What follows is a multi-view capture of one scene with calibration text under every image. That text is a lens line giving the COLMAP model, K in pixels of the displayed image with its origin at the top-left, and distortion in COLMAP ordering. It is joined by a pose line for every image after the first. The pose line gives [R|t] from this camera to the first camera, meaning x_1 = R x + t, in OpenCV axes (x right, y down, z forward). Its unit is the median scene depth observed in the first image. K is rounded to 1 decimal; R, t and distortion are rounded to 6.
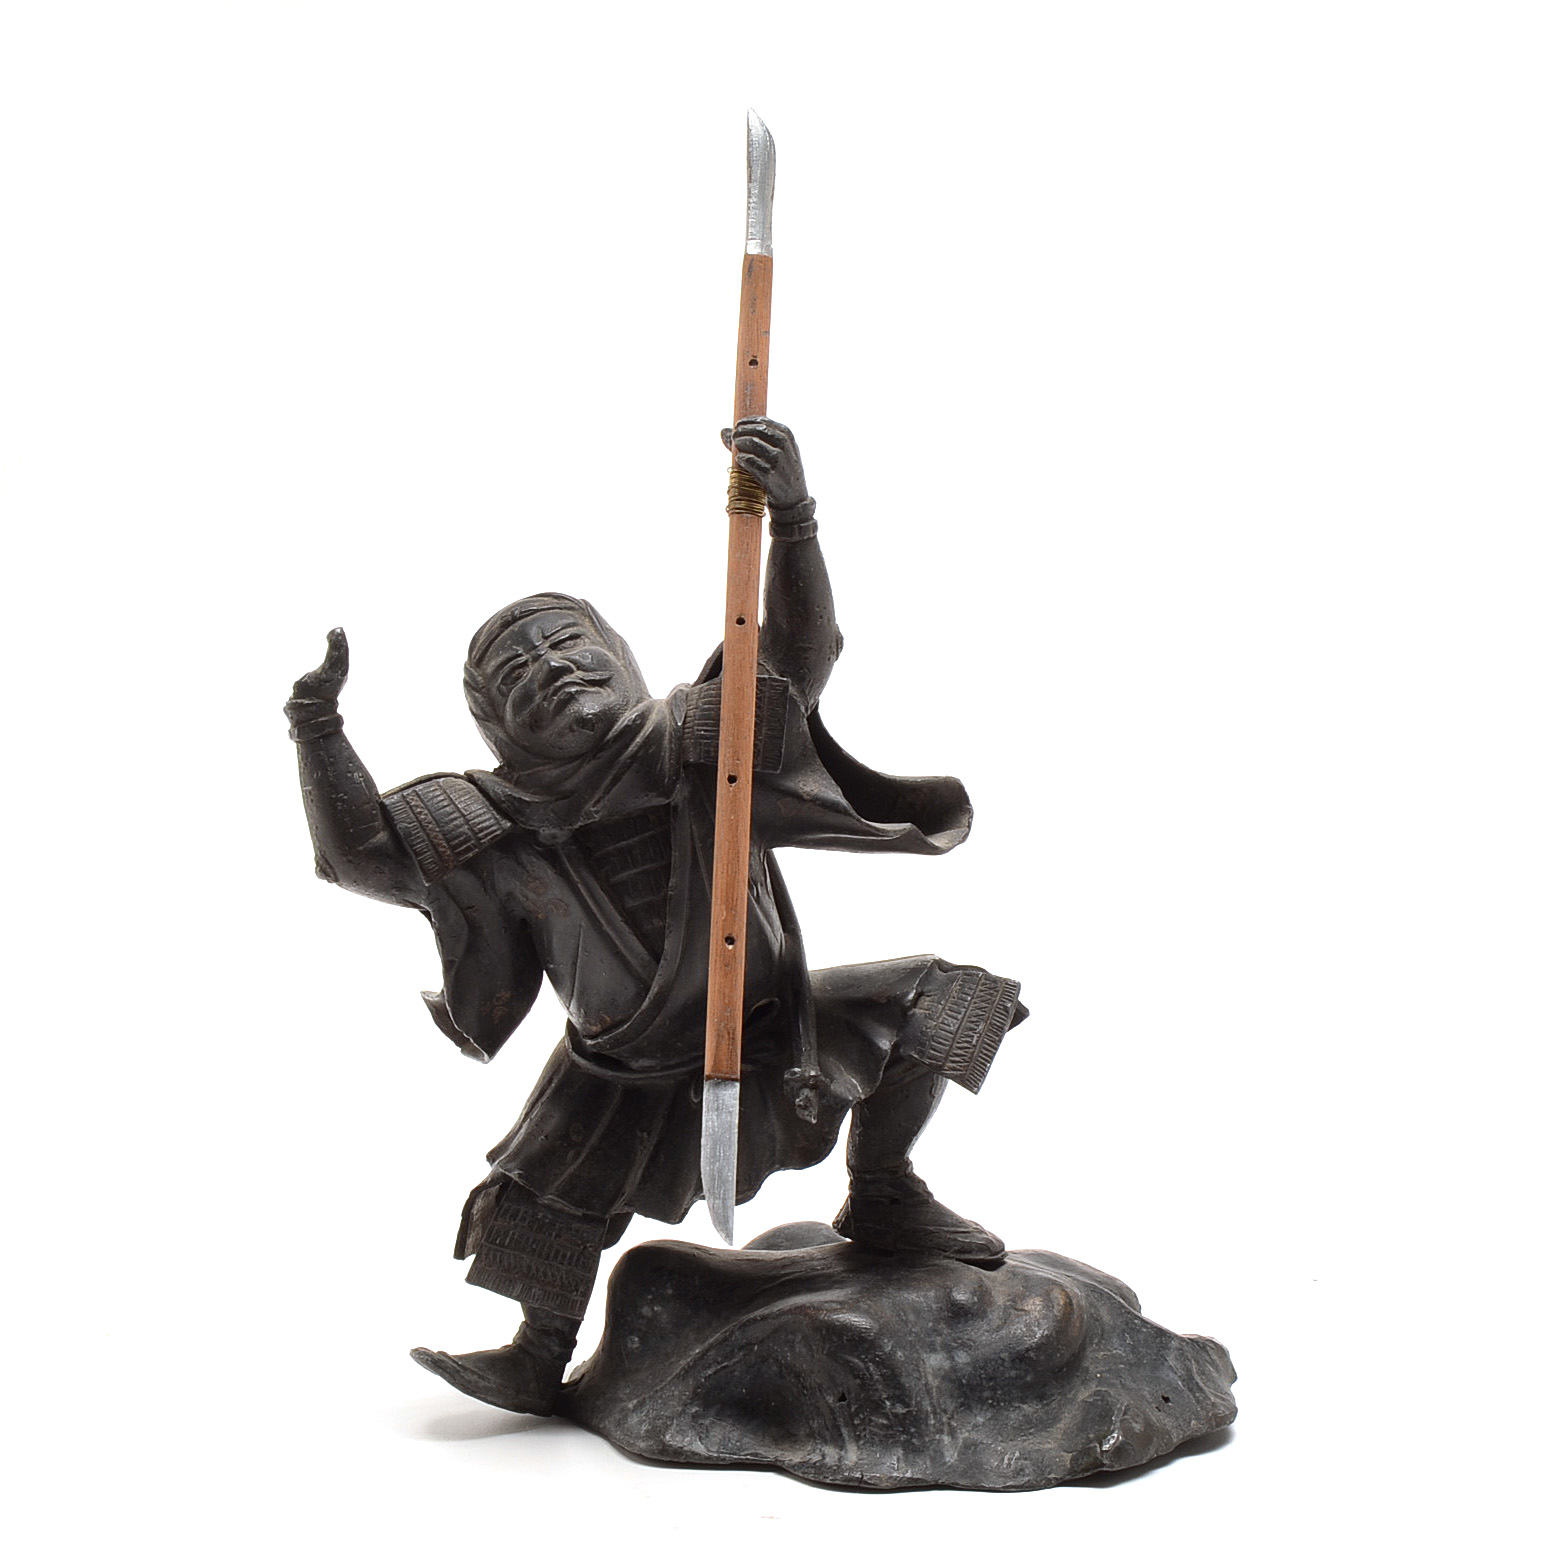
lens RADIAL K [[4063.4, 0, 819.7], [0, 4063.4, 777.1], [0, 0, 1]] dist [-0.060934, -0.114599]
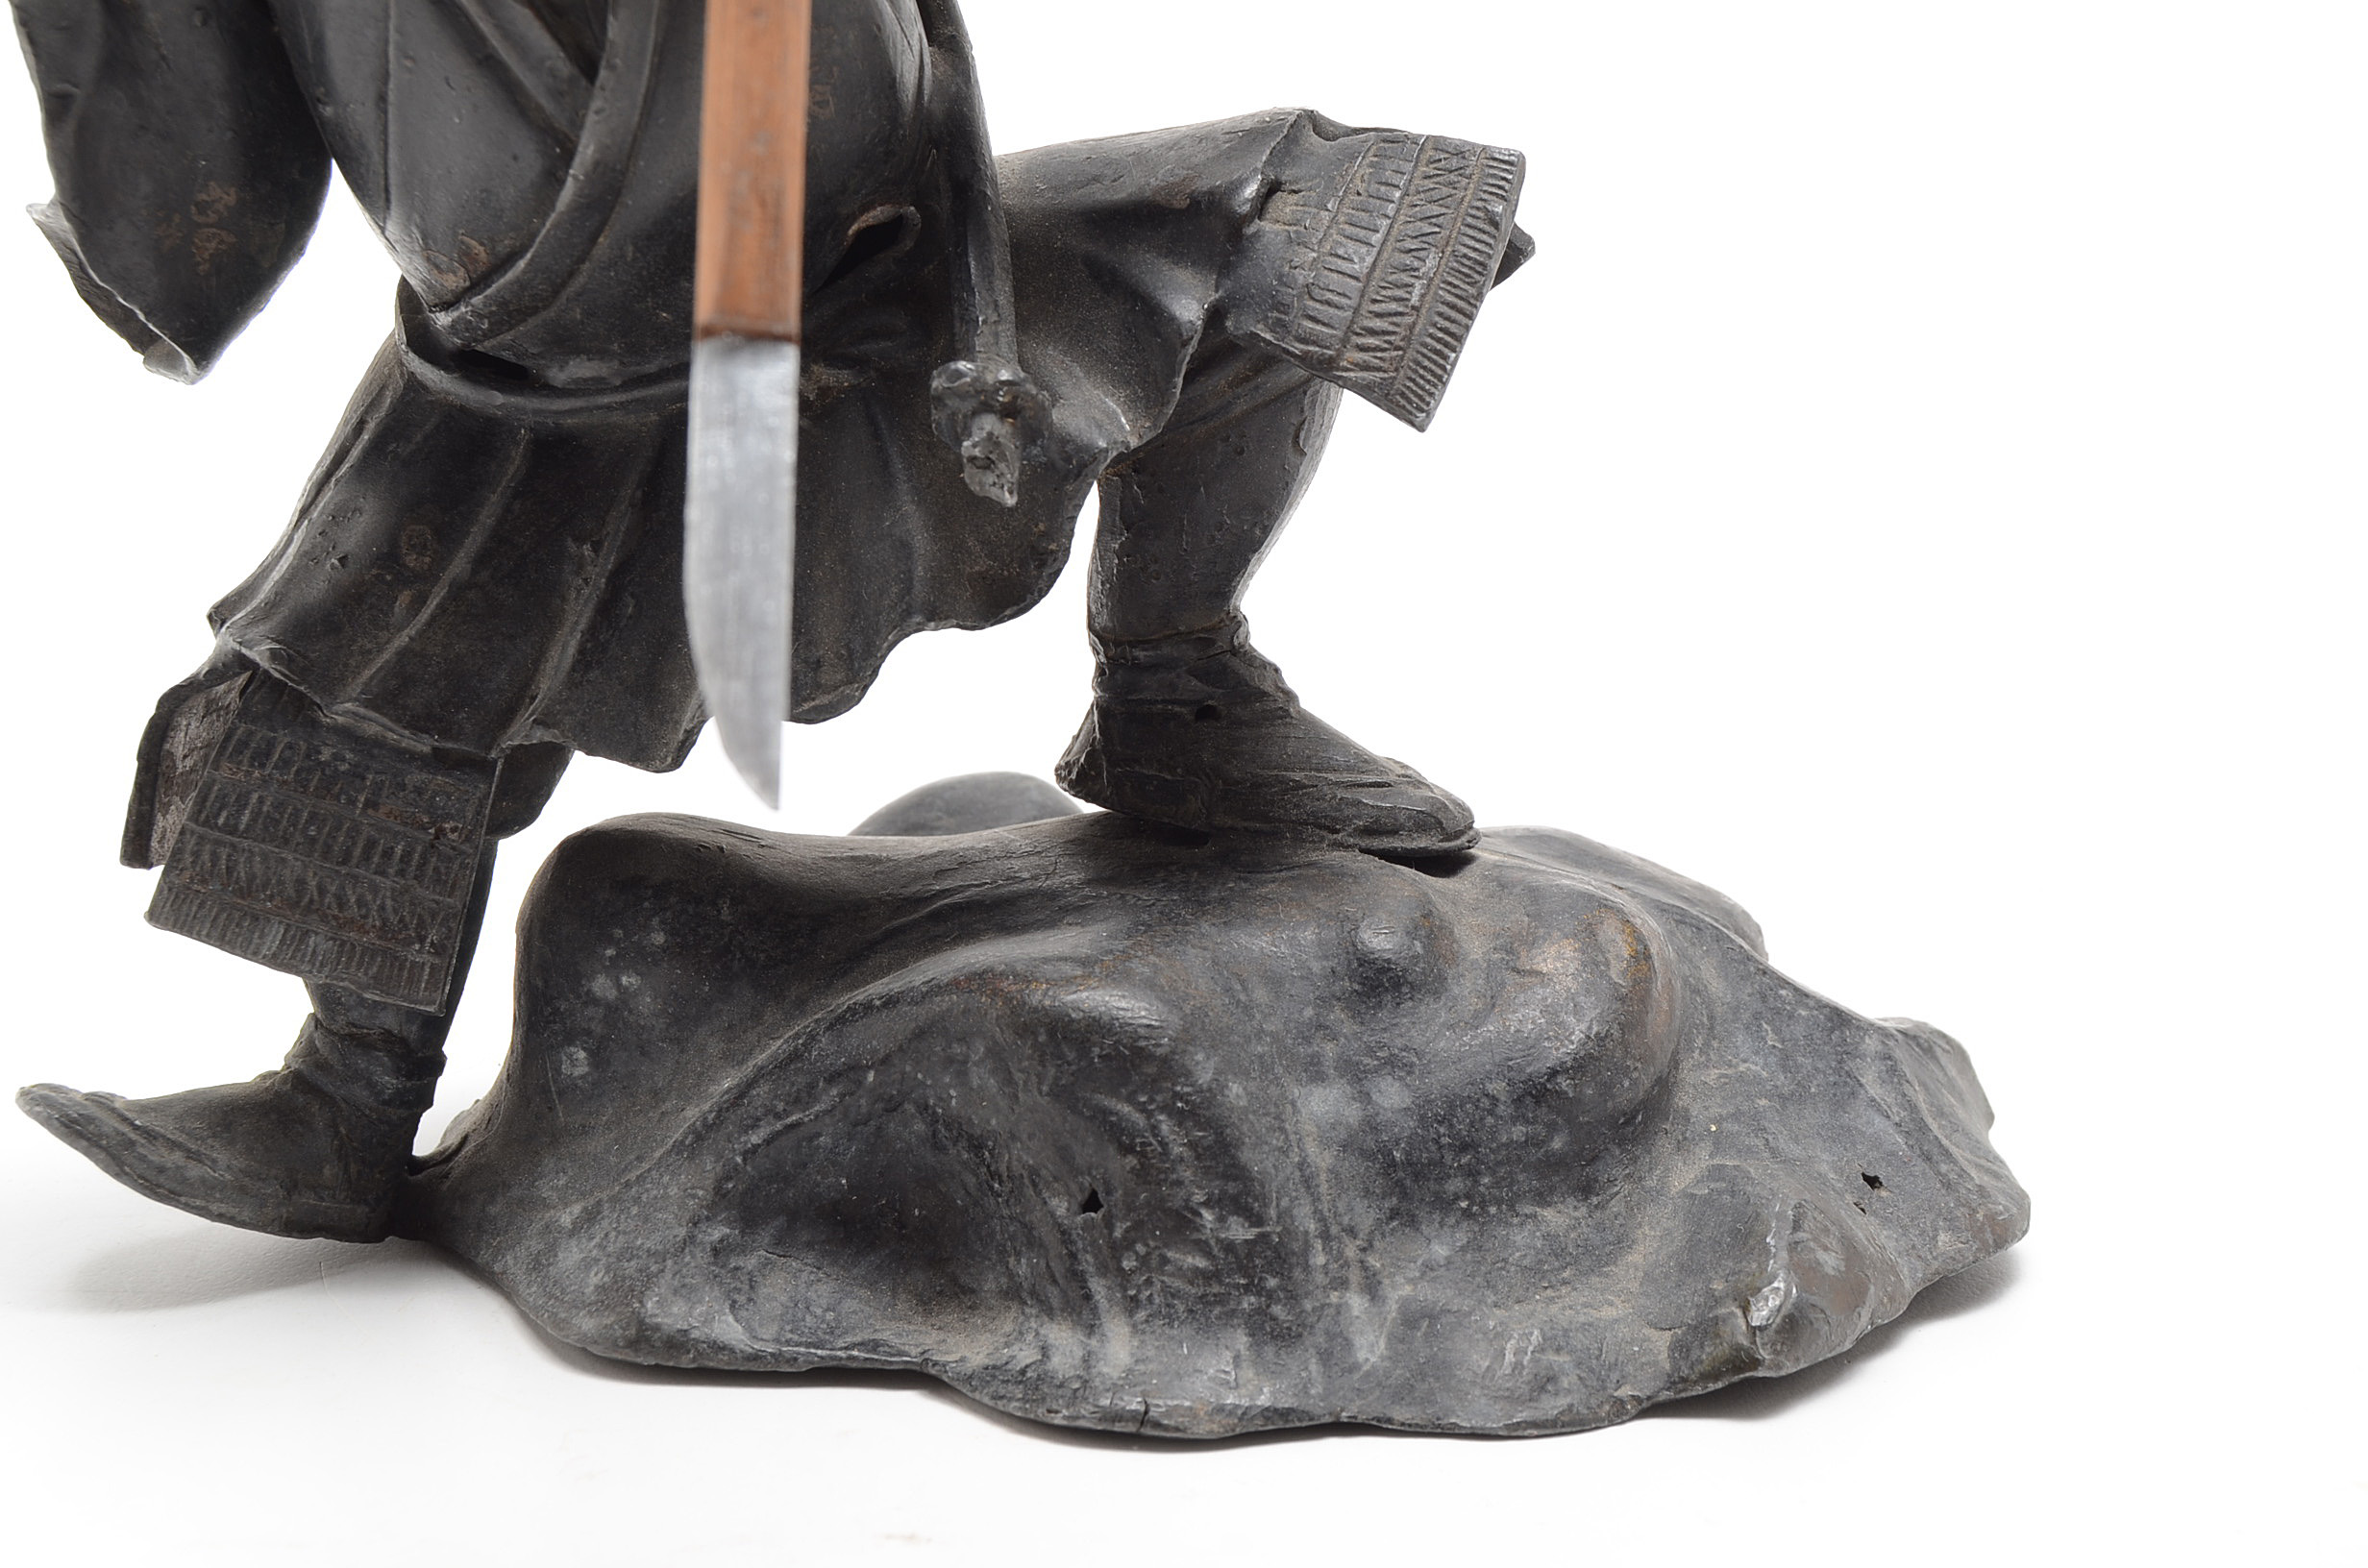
lens RADIAL K [[4007.6, 0, 1185.1], [0, 4007.6, 825.5], [0, 0, 1]] dist [-0.023524, -0.054018]
pose [[0.998901, -0.012713, 0.045119, -0.002363], [0.007886, 0.994377, 0.105604, 0.075016], [-0.046208, -0.105132, 0.993384, 0.612043]]
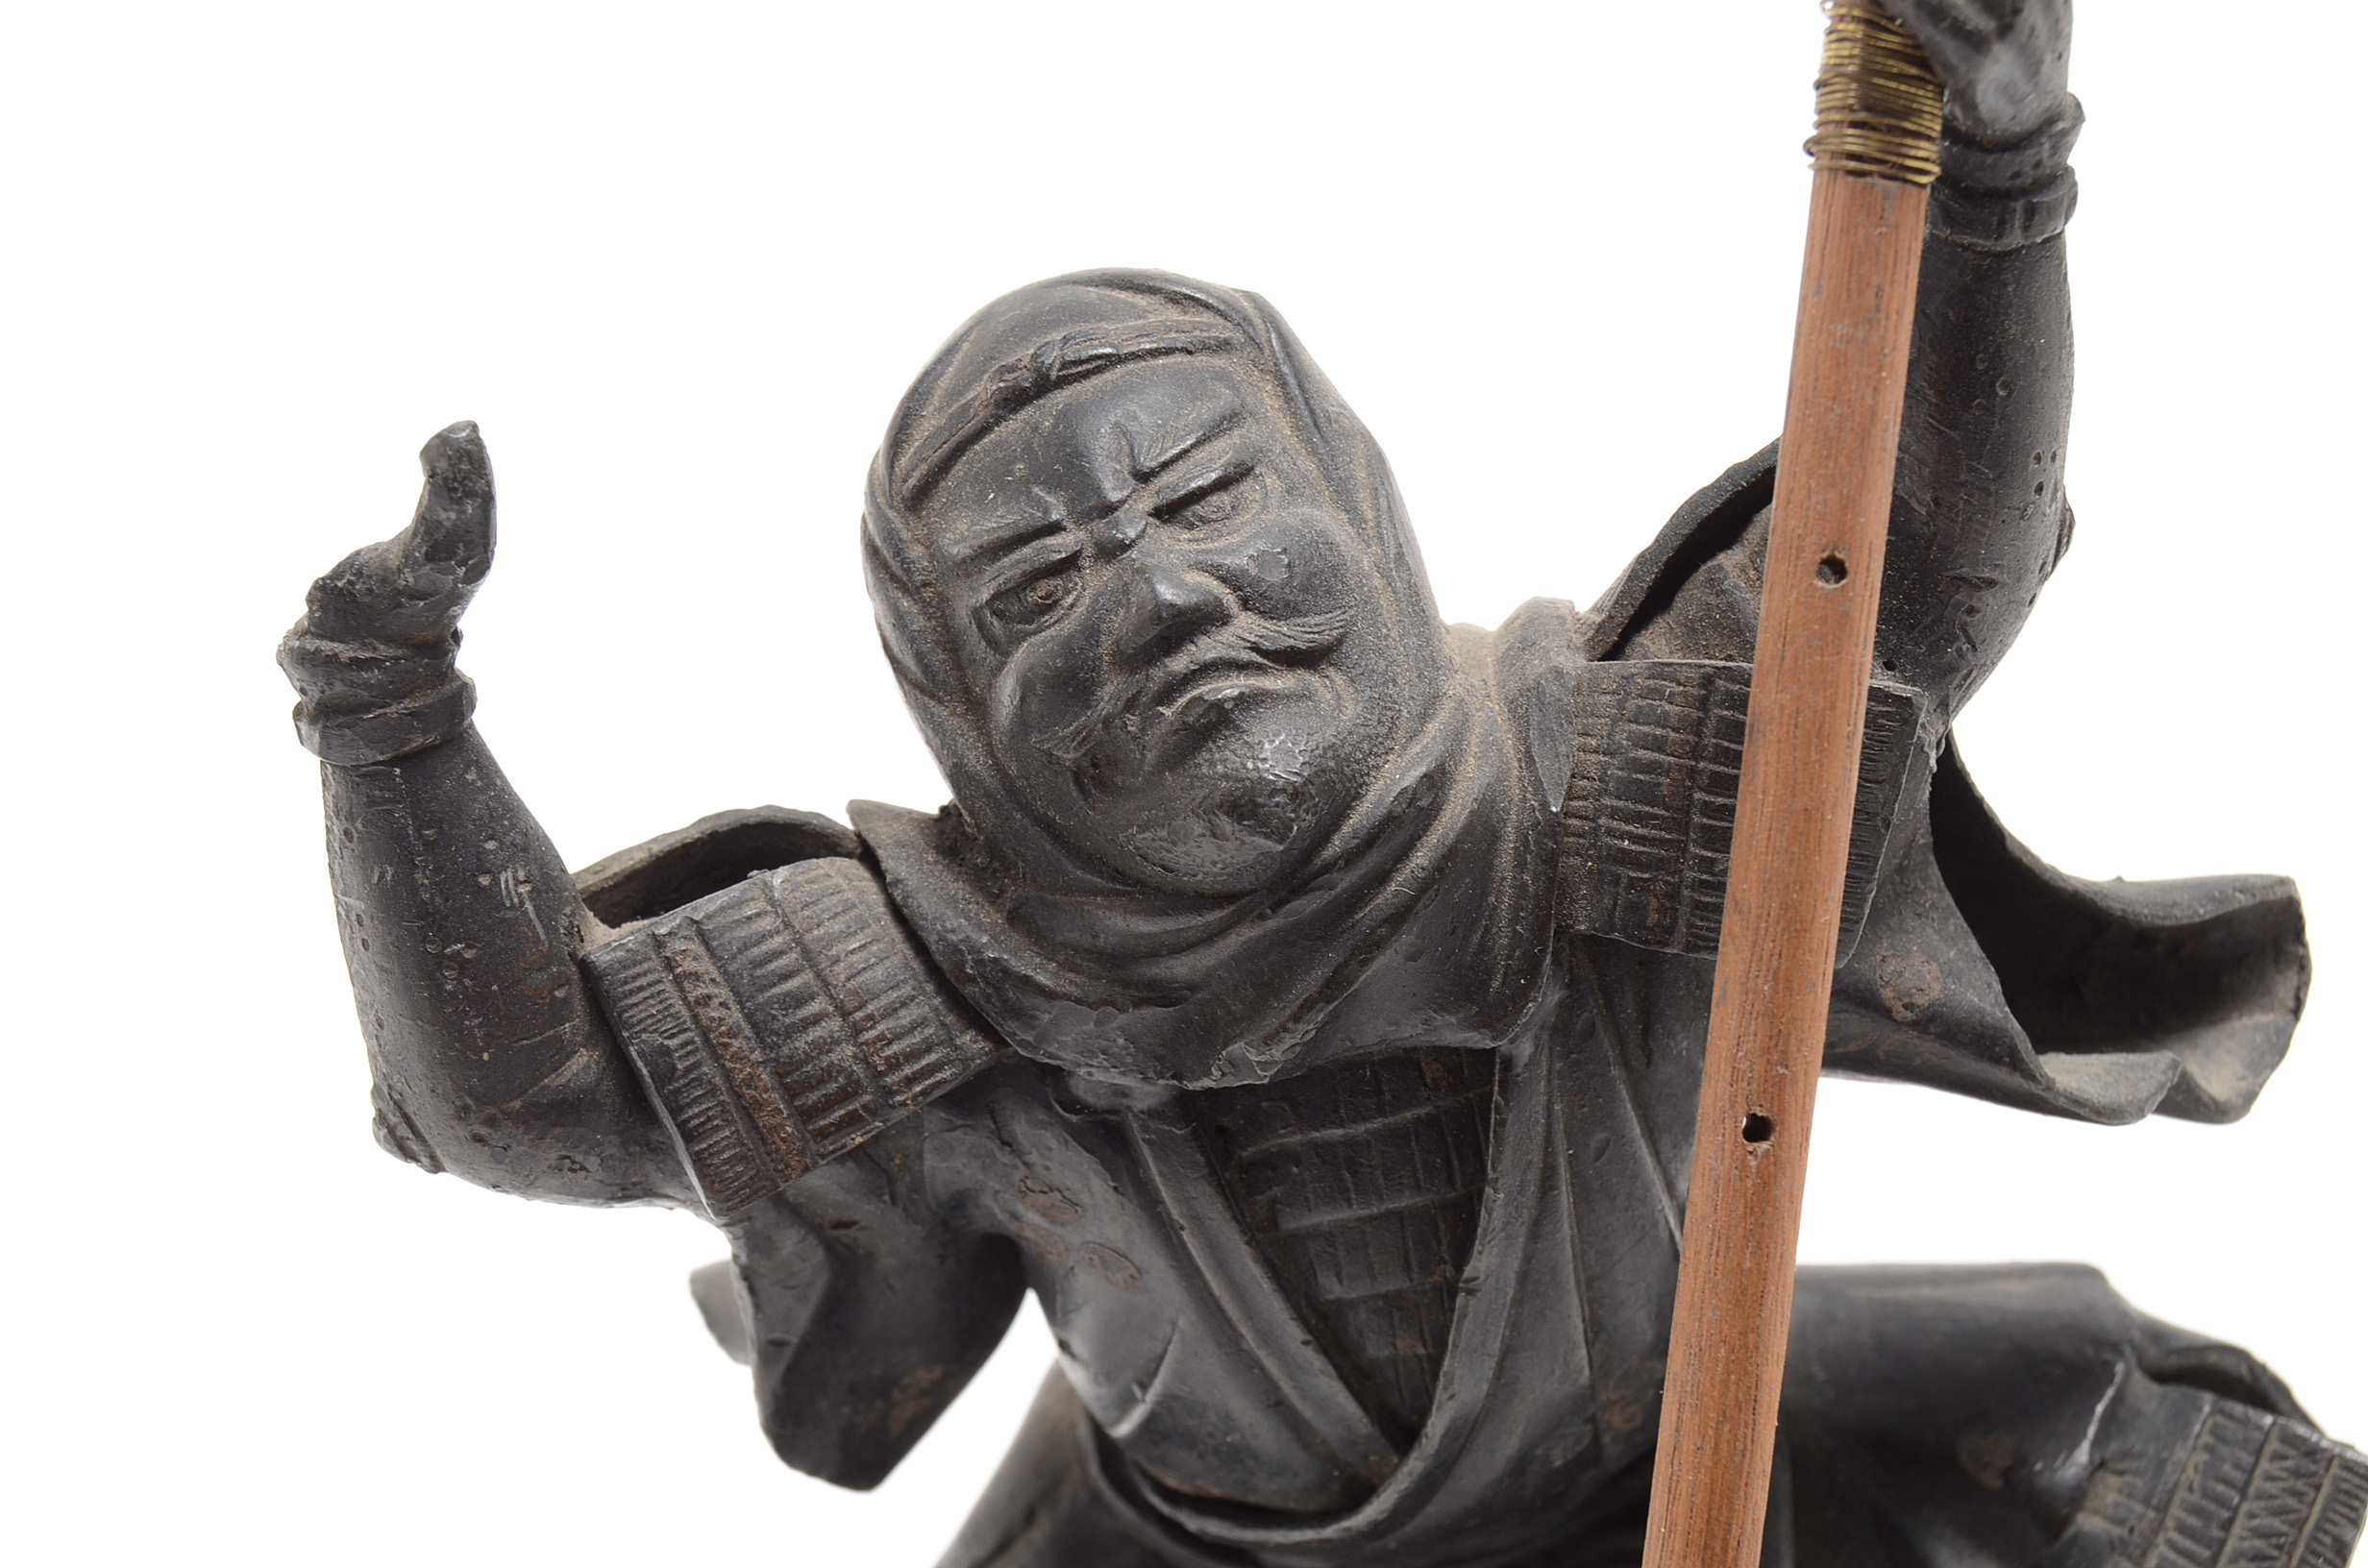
lens RADIAL K [[4007.6, 0, 1185.1], [0, 4007.6, 825.5], [0, 0, 1]] dist [-0.023524, -0.054018]
pose [[0.996259, 0.079673, 0.033460, -0.071551], [-0.086212, 0.942833, 0.321922, -0.106306], [-0.005899, -0.323602, 0.946175, 0.696640]]
